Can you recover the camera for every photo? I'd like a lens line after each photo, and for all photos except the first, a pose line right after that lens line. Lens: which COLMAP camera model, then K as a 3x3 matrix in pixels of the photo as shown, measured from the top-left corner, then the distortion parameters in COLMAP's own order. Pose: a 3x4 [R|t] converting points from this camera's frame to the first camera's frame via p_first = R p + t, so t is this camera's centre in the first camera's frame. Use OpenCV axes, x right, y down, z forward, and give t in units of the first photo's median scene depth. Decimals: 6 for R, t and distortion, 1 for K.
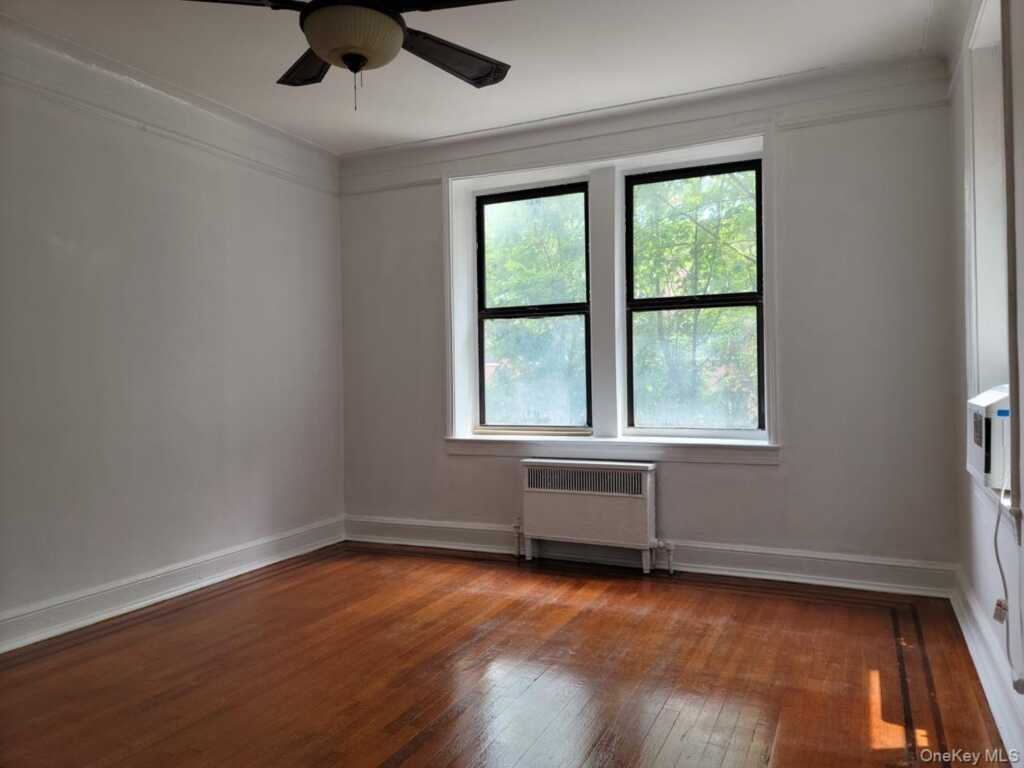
lens RADIAL K [[745.6, 0, 507.3], [0, 745.6, 369.3], [0, 0, 1]] dist [0.013604, 0.000590]
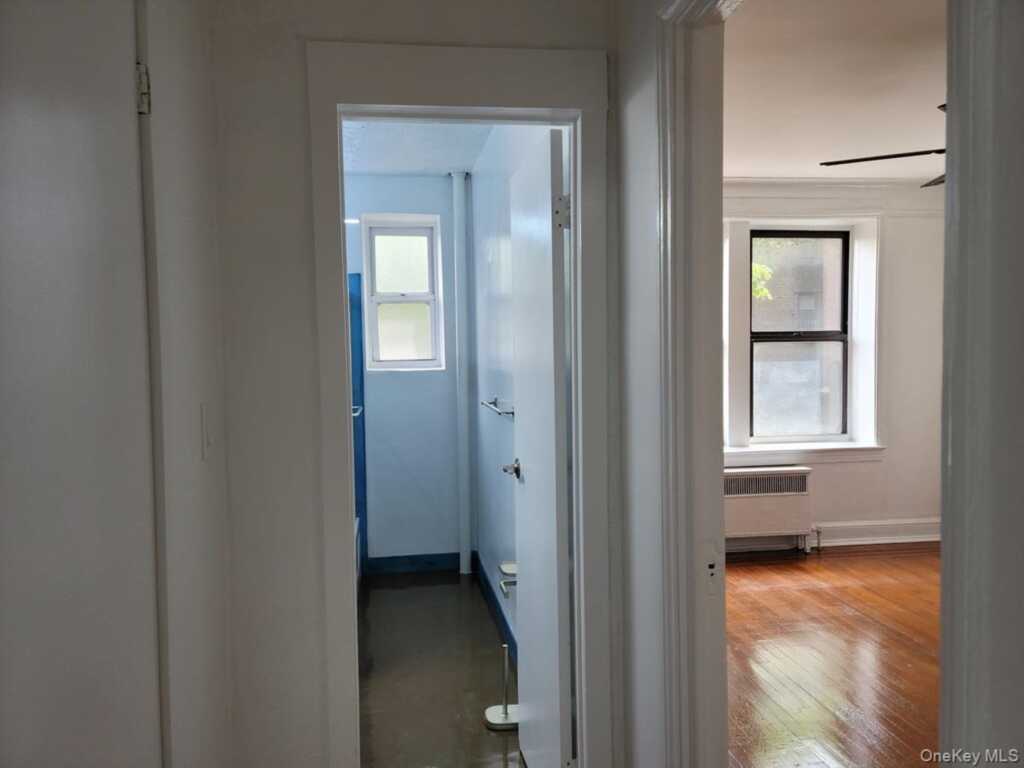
lens RADIAL K [[745.6, 0, 507.3], [0, 745.6, 369.3], [0, 0, 1]] dist [0.013604, 0.000590]
pose [[0.829212, -0.010973, 0.558826, -0.987422], [-0.006461, 0.999552, 0.029214, -0.076943], [-0.558897, -0.027835, 0.828770, 0.245558]]
